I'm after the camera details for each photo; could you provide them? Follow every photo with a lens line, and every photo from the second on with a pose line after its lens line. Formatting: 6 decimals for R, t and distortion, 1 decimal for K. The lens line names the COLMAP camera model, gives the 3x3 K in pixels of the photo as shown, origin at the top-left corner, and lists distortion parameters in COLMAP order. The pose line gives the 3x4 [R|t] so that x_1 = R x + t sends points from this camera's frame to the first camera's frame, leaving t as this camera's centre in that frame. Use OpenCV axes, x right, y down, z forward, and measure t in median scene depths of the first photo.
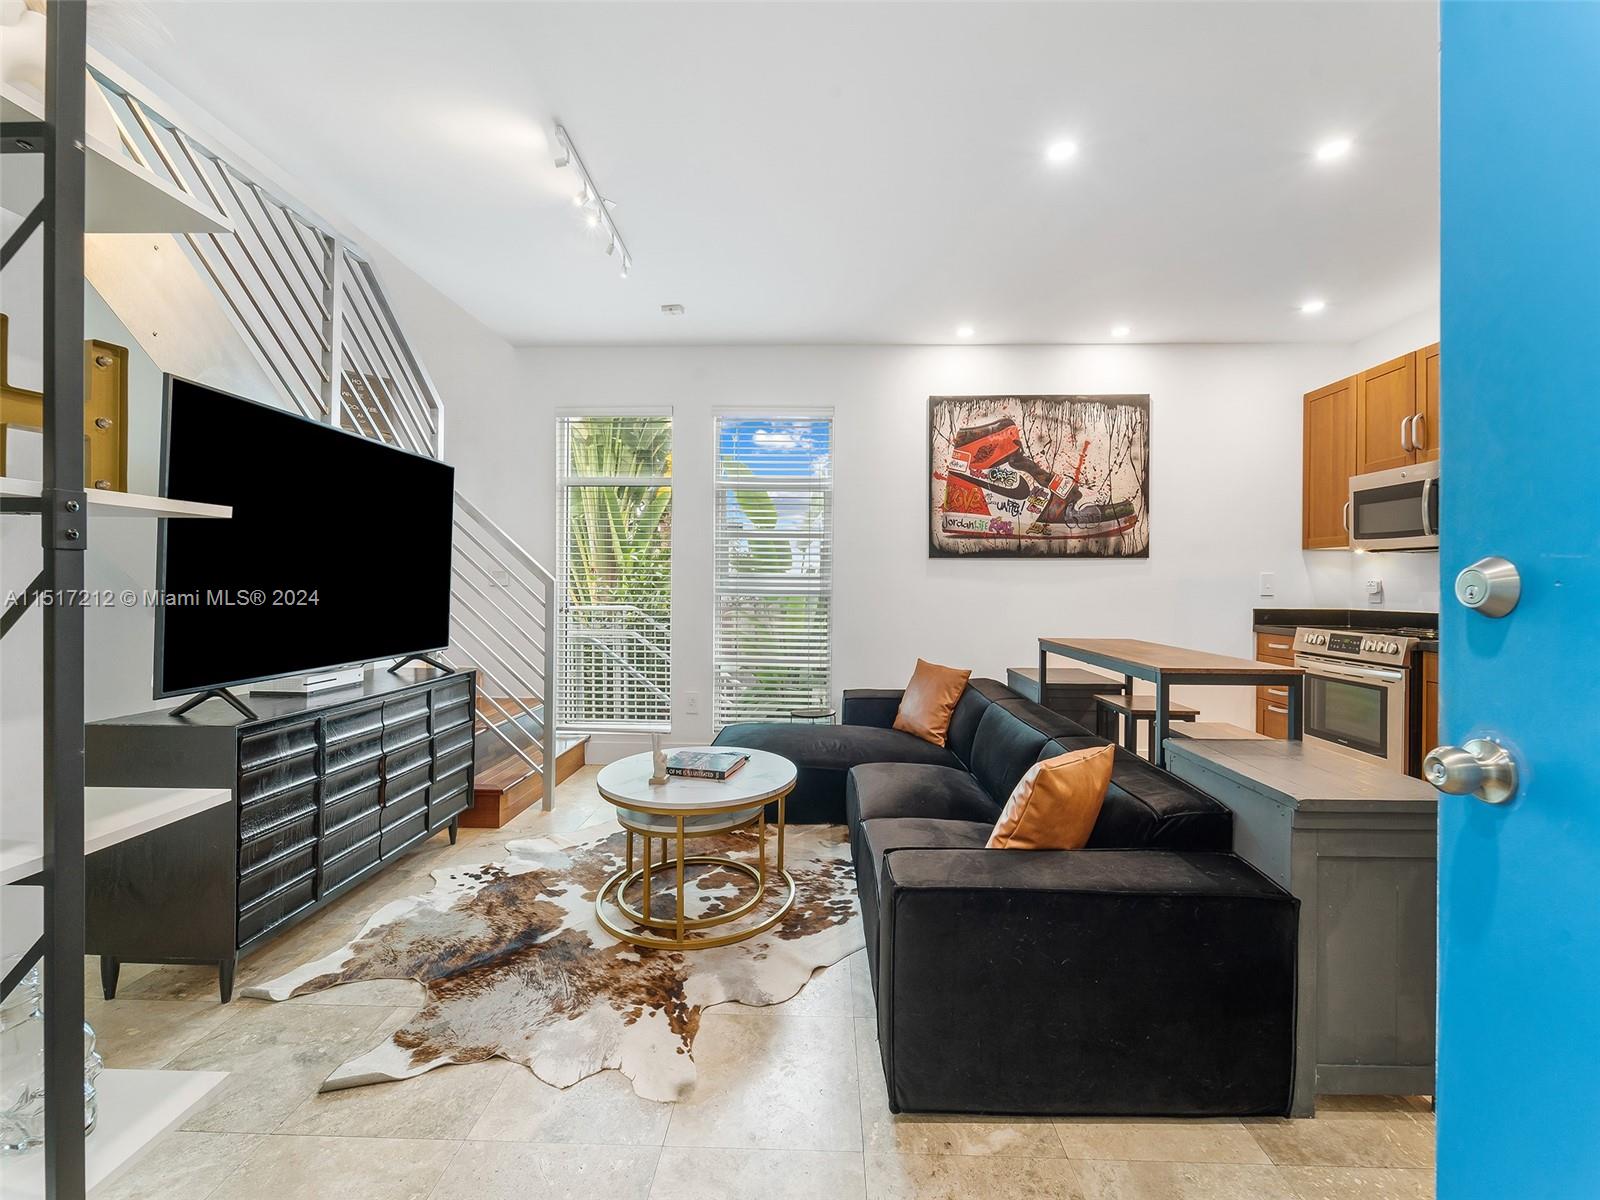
lens RADIAL K [[656.0, 0, 800.5], [0, 656.0, 588.2], [0, 0, 1]] dist [0.000823, -0.000064]
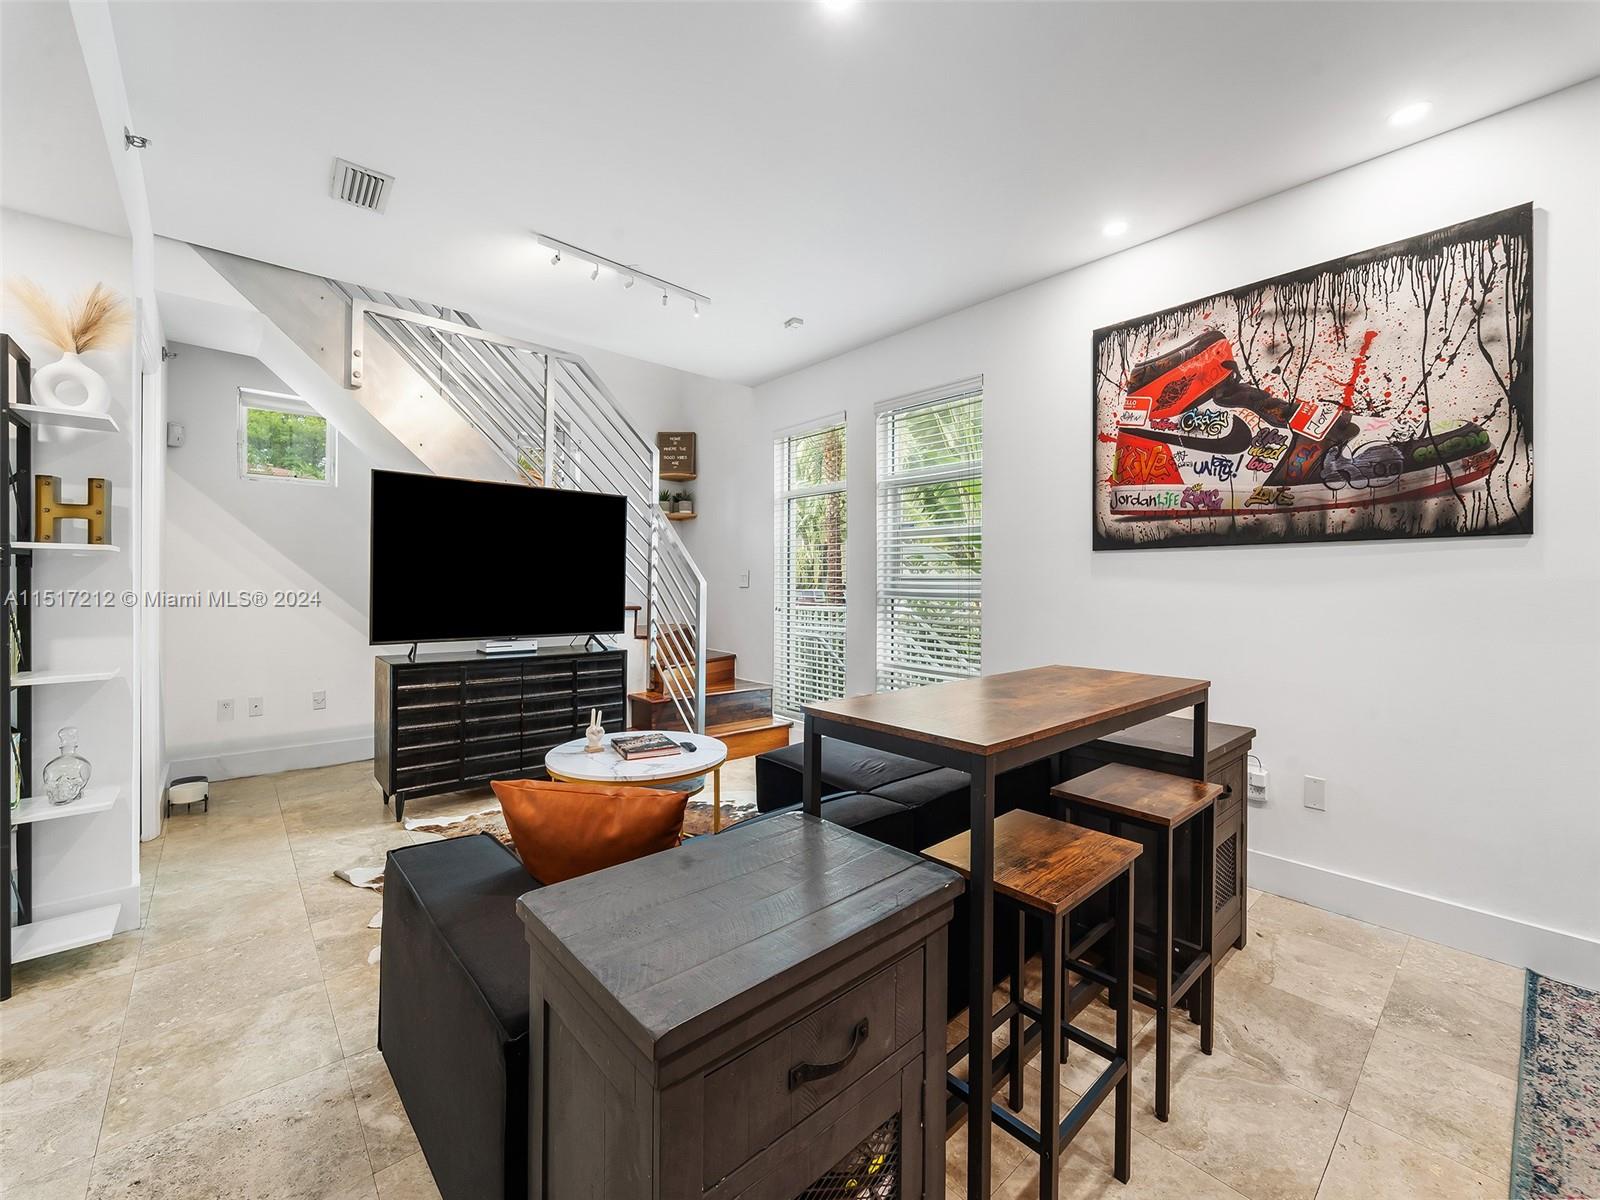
lens RADIAL K [[653.1, 0, 827.0], [0, 653.1, 596.4], [0, 0, 1]] dist [-0.000686, -0.000450]
pose [[0.689069, 0.011974, -0.724597, 0.523707], [-0.007178, 0.999927, 0.009698, 0.000108], [0.724660, -0.001481, 0.689105, 0.277843]]
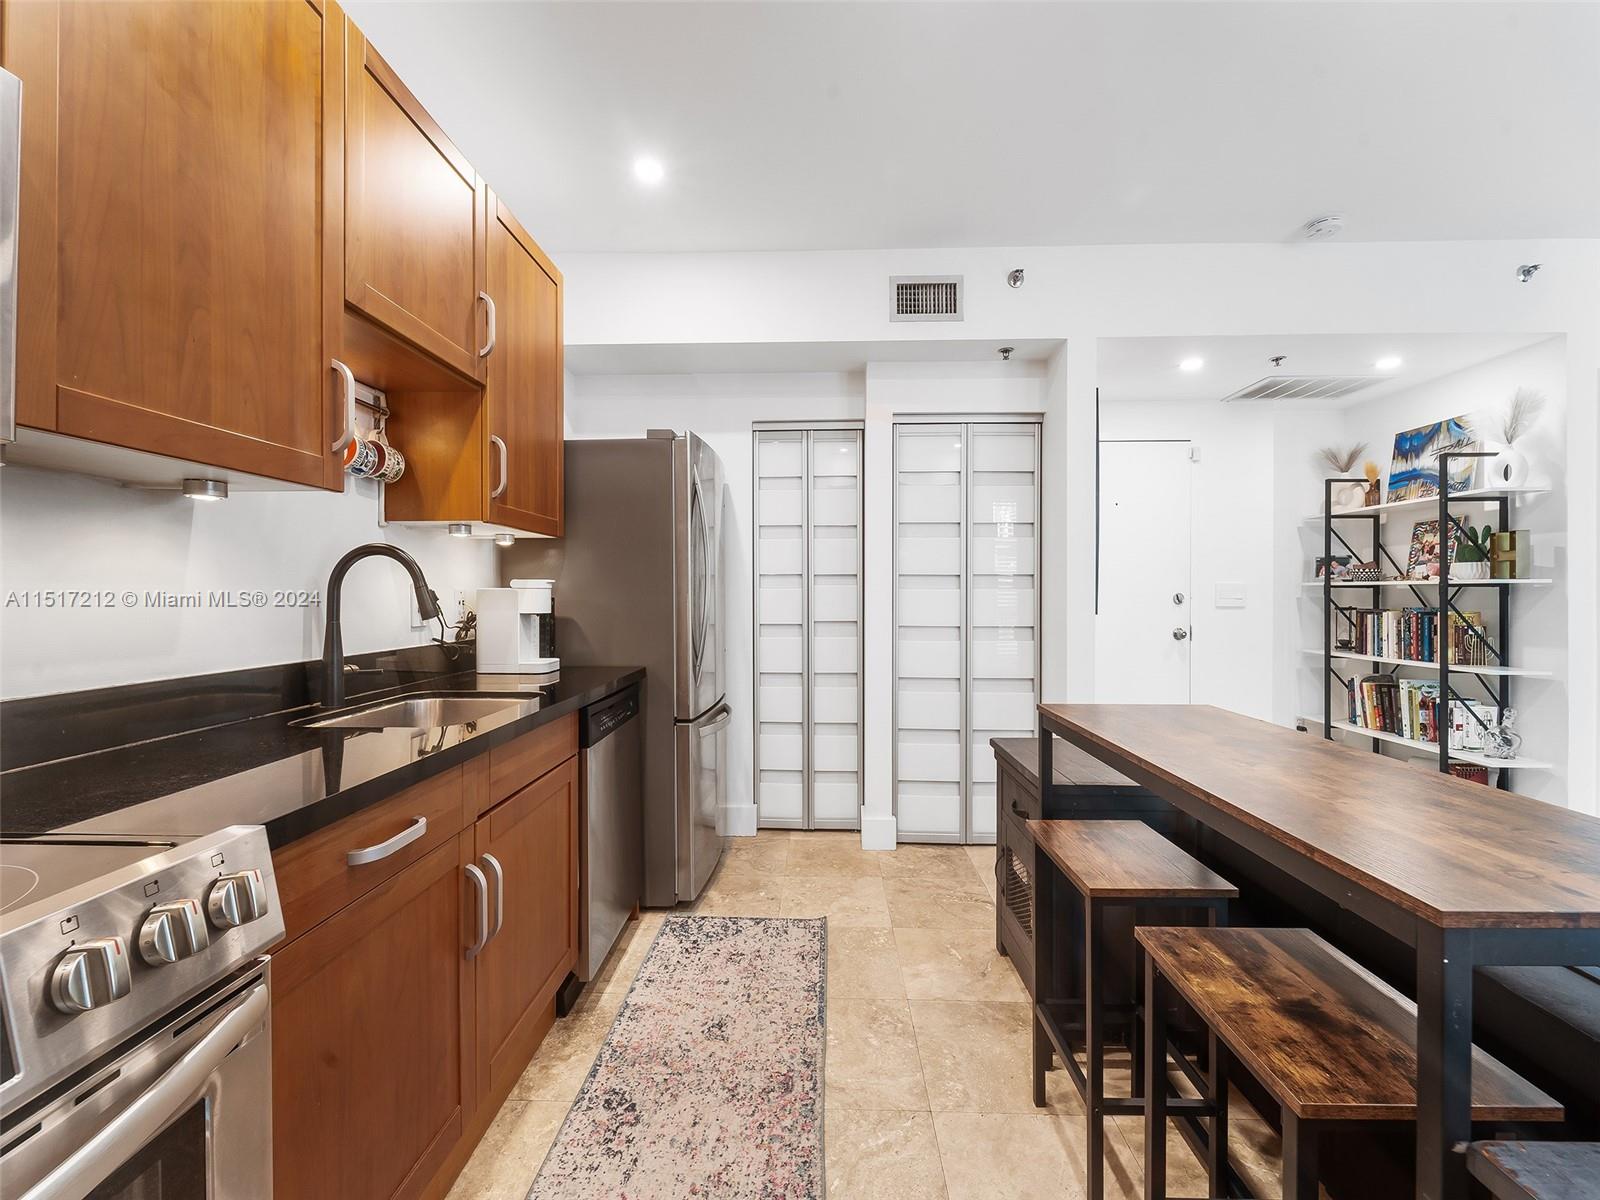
lens RADIAL K [[656.0, 0, 800.5], [0, 656.0, 588.2], [0, 0, 1]] dist [0.000823, -0.000064]
pose [[-0.999825, -0.008373, 0.016749, 0.527994], [-0.008424, 0.999960, -0.002942, -0.011808], [-0.016724, -0.003082, -0.999855, 0.942186]]
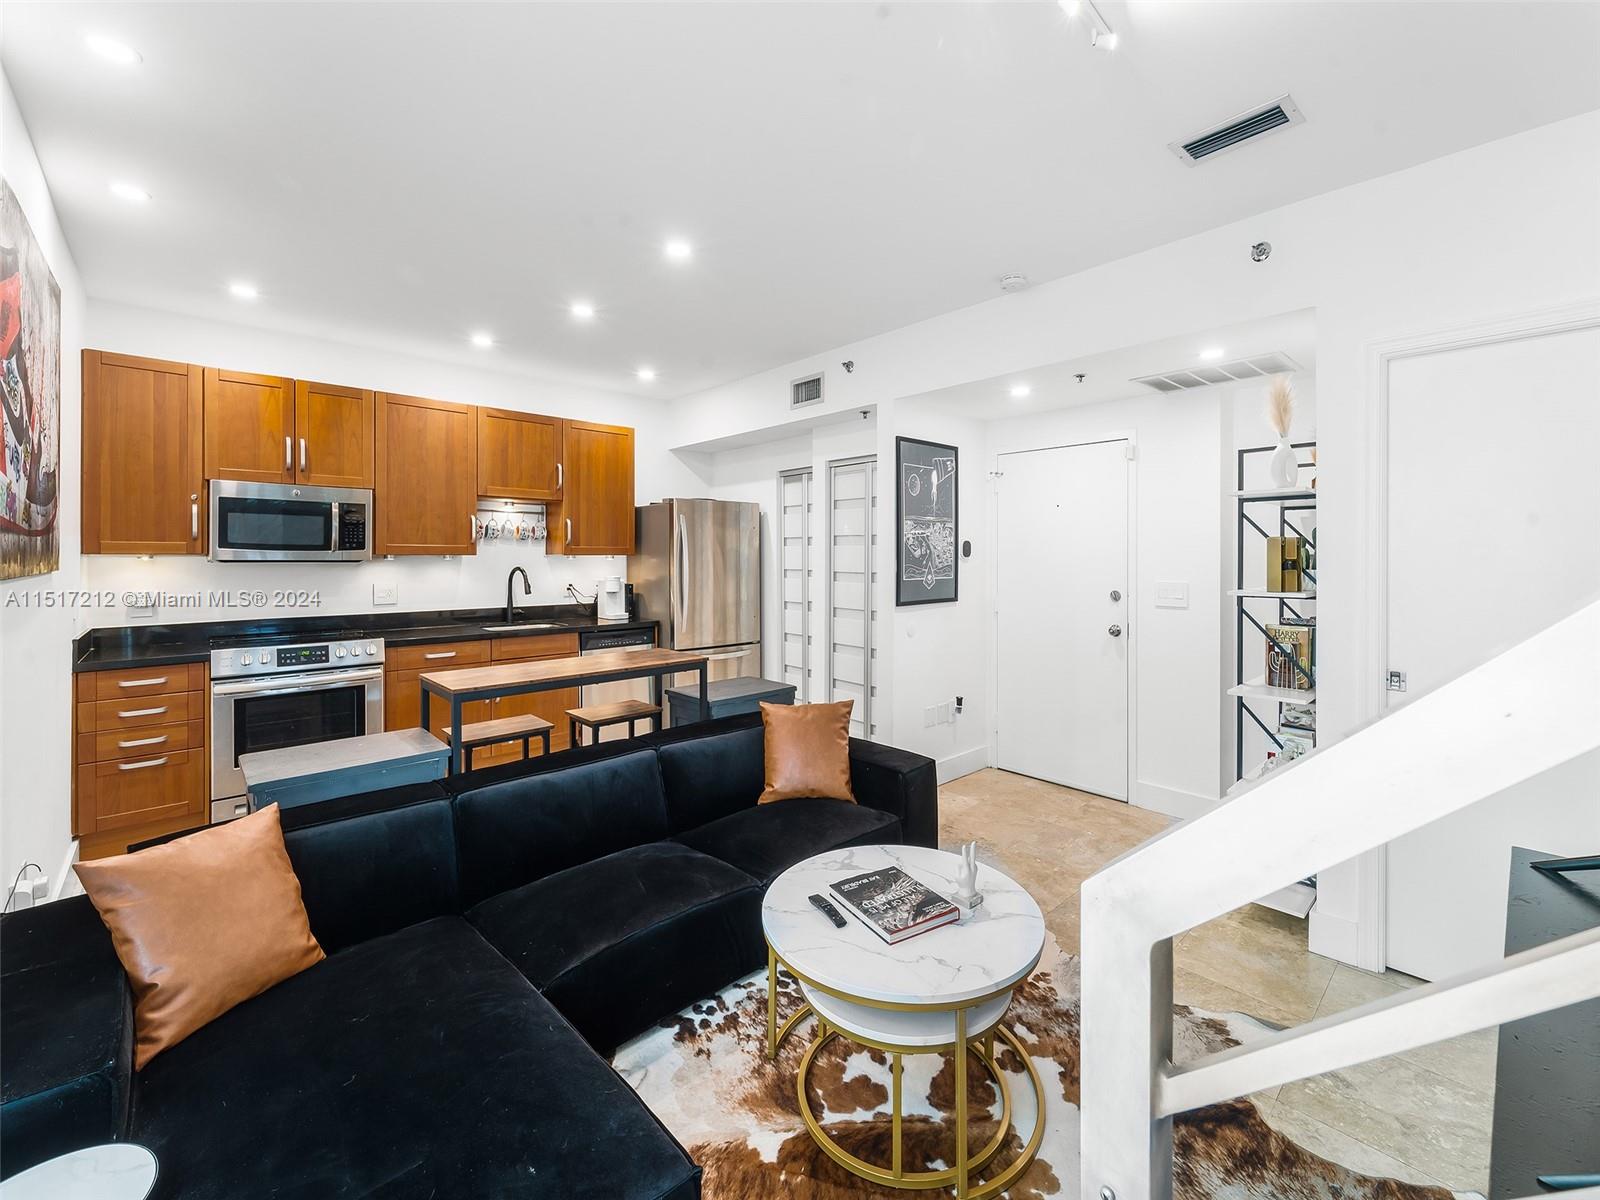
lens RADIAL K [[653.2, 0, 810.2], [0, 653.2, 557.0], [0, 0, 1]] dist [-0.000185, -0.000044]
pose [[-0.704333, -0.009153, 0.709811, -0.366791], [-0.004400, 0.999954, 0.008529, -0.067749], [-0.709856, 0.002884, -0.704341, 0.979197]]
